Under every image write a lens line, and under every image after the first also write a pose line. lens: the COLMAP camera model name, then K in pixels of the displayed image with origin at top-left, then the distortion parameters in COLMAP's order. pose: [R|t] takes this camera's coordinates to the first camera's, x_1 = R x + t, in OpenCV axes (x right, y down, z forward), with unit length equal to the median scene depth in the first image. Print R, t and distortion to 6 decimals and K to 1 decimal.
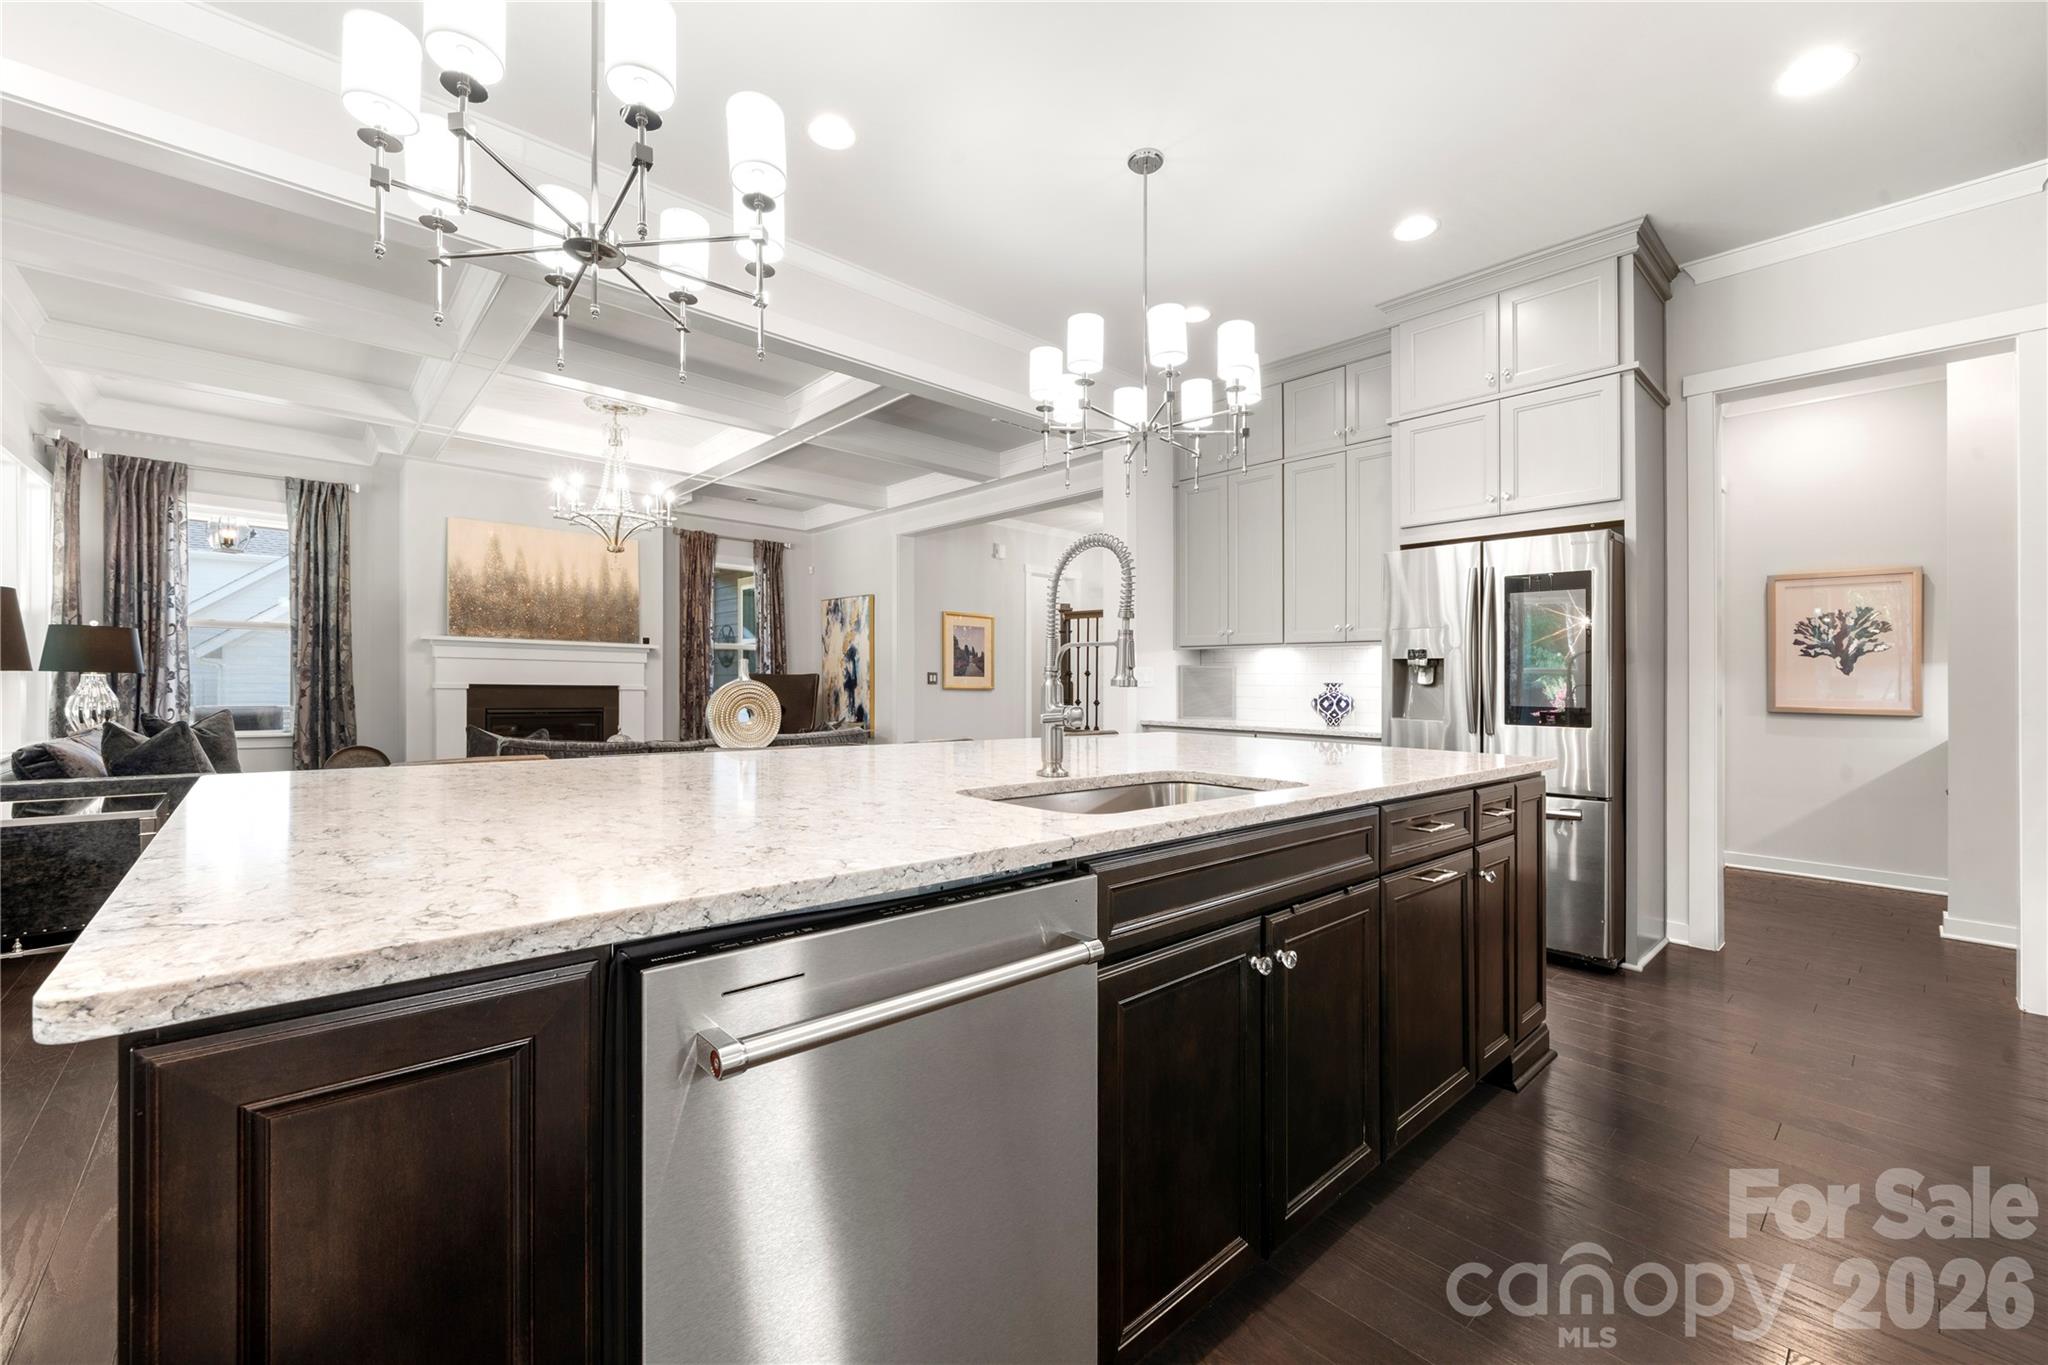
lens RADIAL K [[816.7, 0, 1016.8], [0, 816.7, 682.5], [0, 0, 1]] dist [-0.000164, 0.000005]
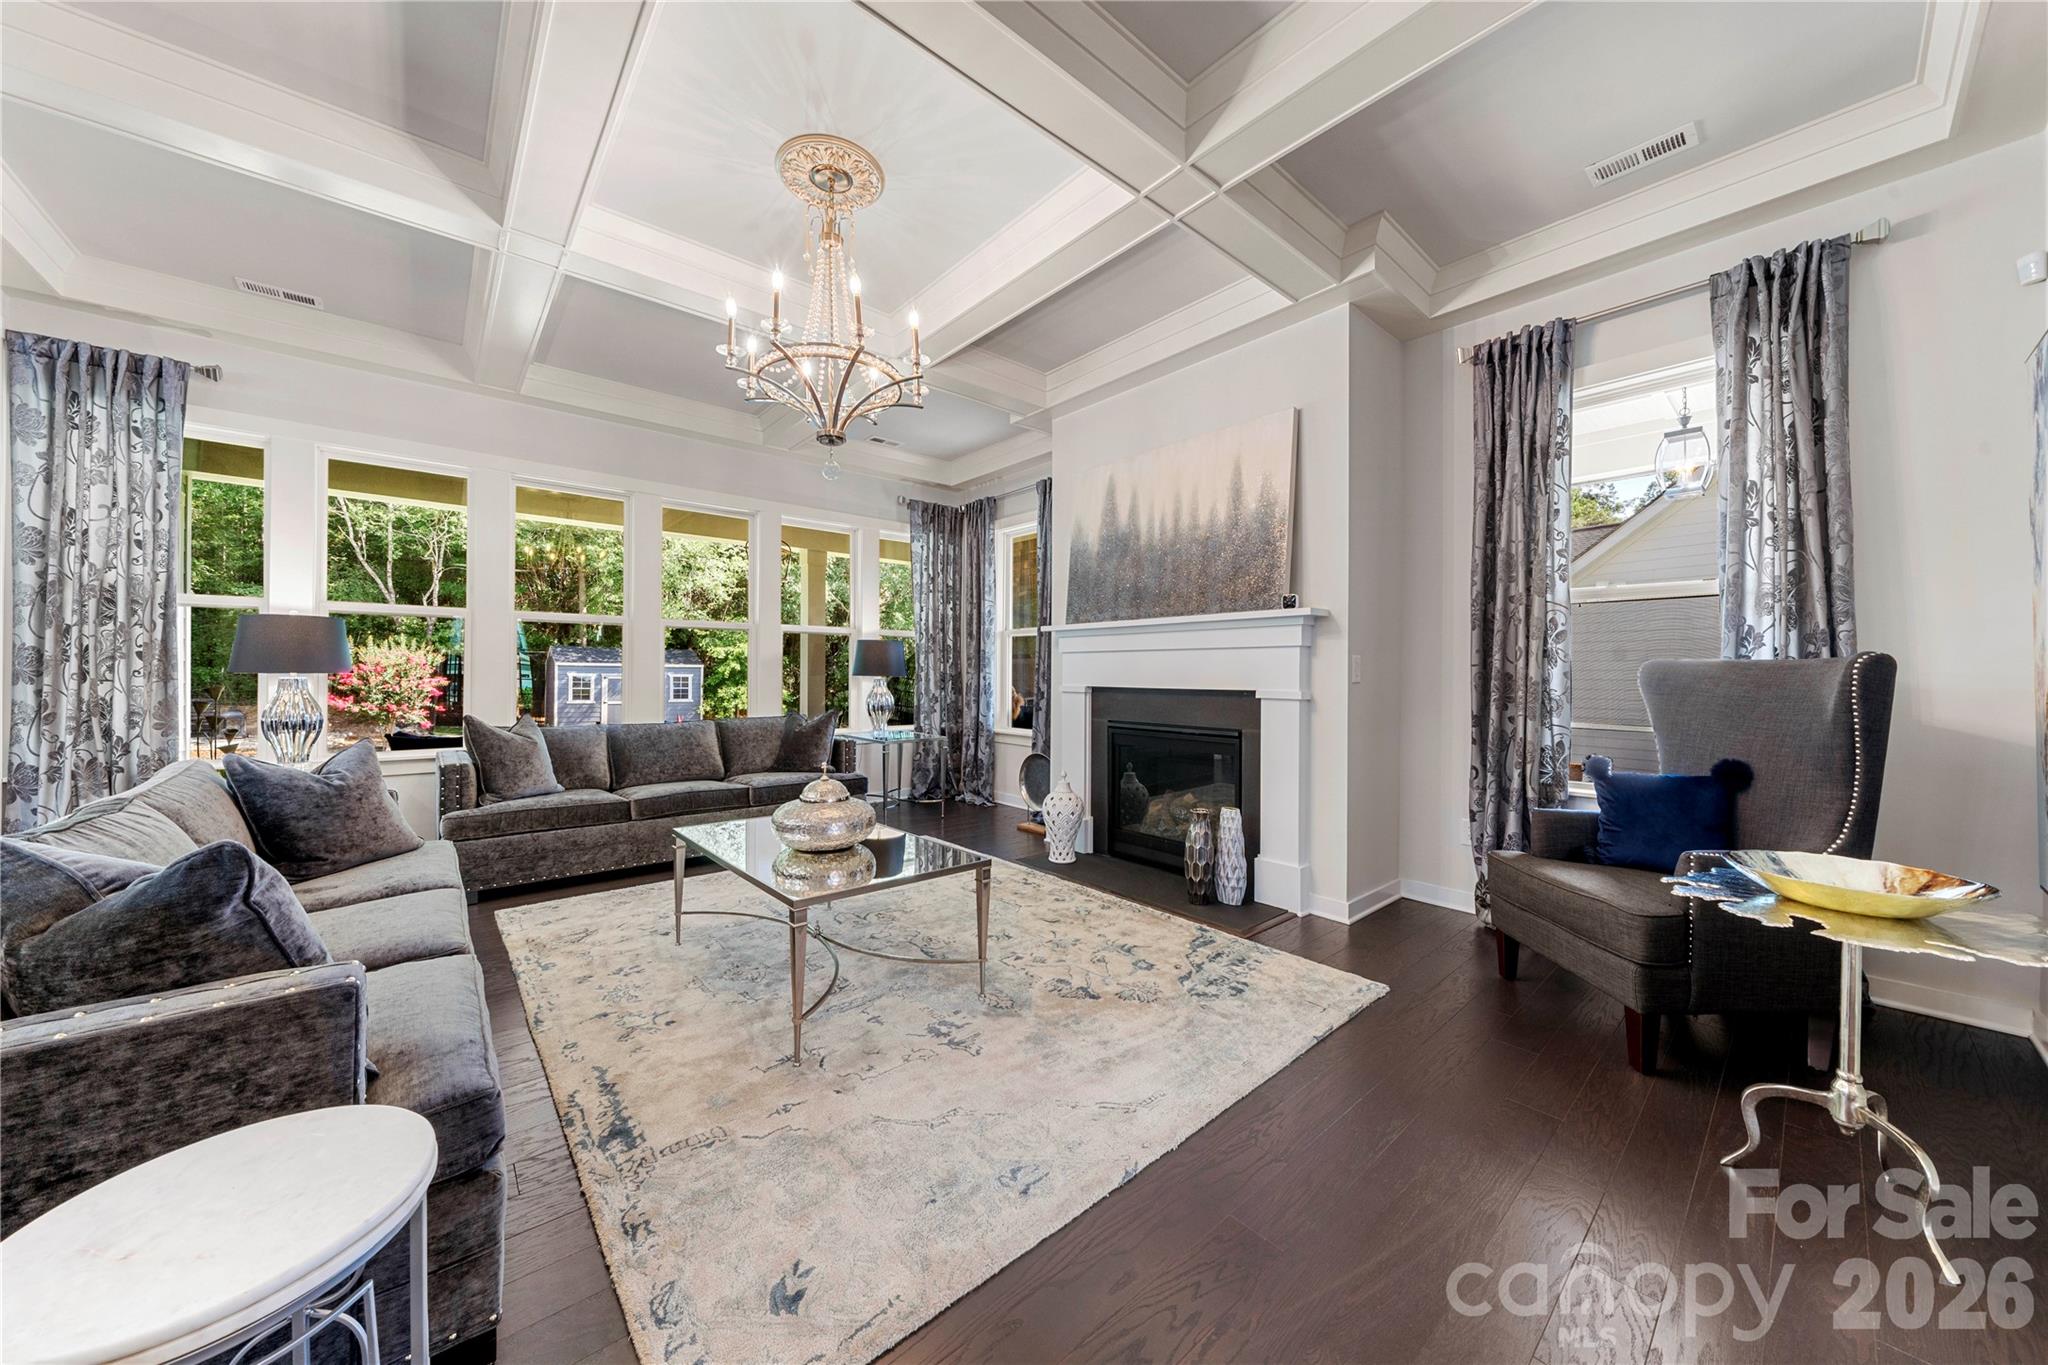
lens RADIAL K [[698.6, 0, 1012.1], [0, 698.6, 662.2], [0, 0, 1]] dist [-0.007597, -0.000056]
pose [[-0.032922, -0.030897, -0.998980, -0.025854], [-0.000628, 0.999523, -0.030893, -0.000718], [0.999458, -0.000390, -0.032926, 0.969826]]
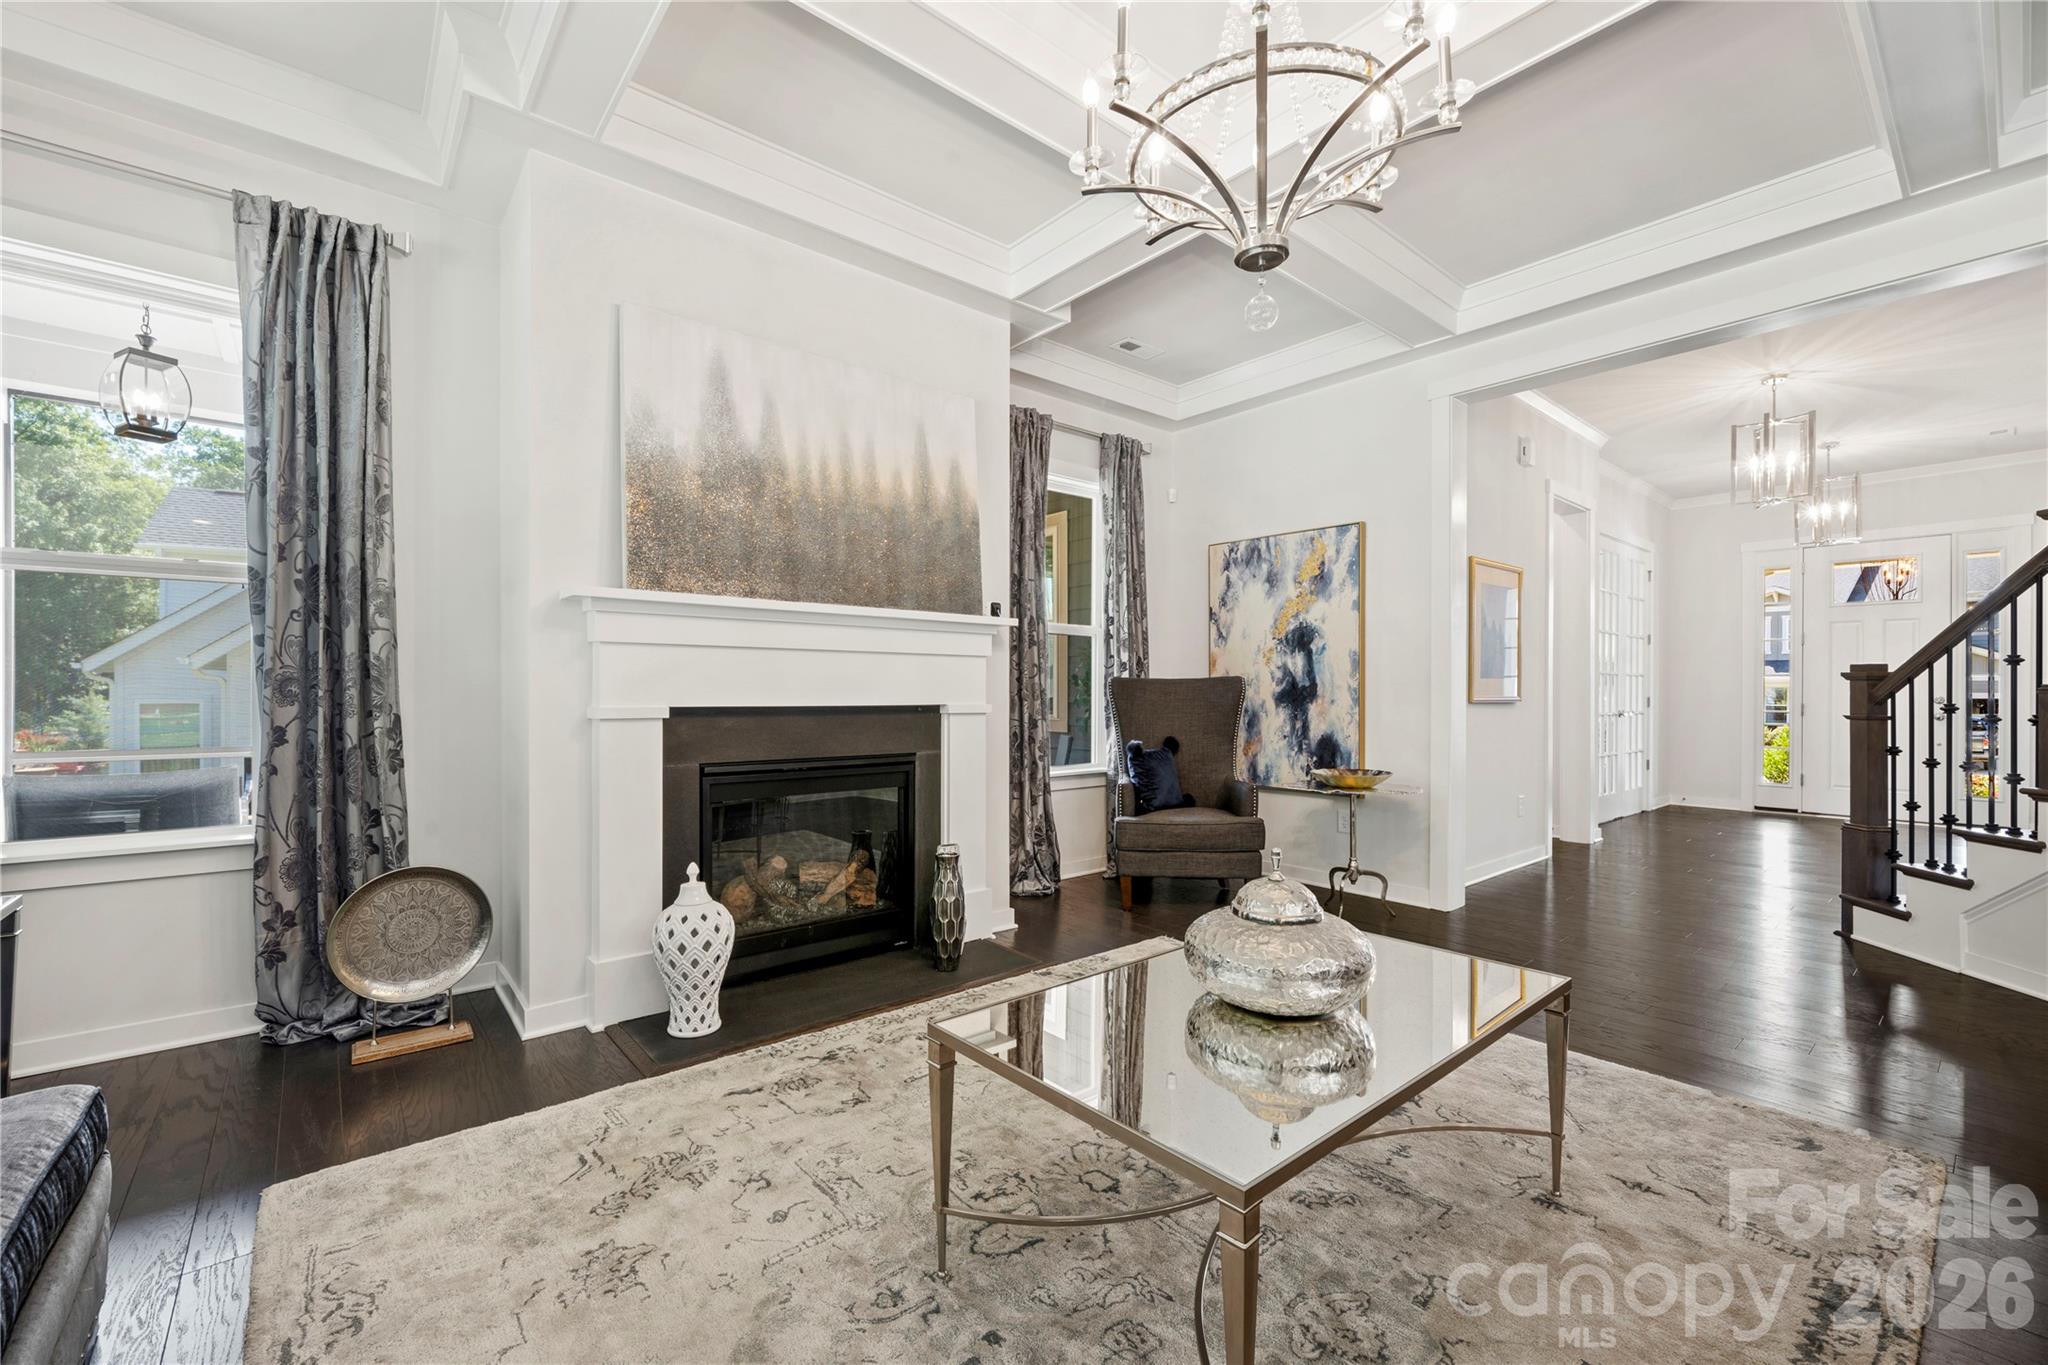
lens RADIAL K [[854.1, 0, 1024.0], [0, 854.1, 682.5], [0, 0, 1]] dist [-0.000276, -0.000247]
pose [[0.999510, -0.011661, -0.029042, -0.487865], [0.011444, 0.999905, -0.007636, -0.005521], [0.029129, 0.007300, 0.999549, 0.581298]]
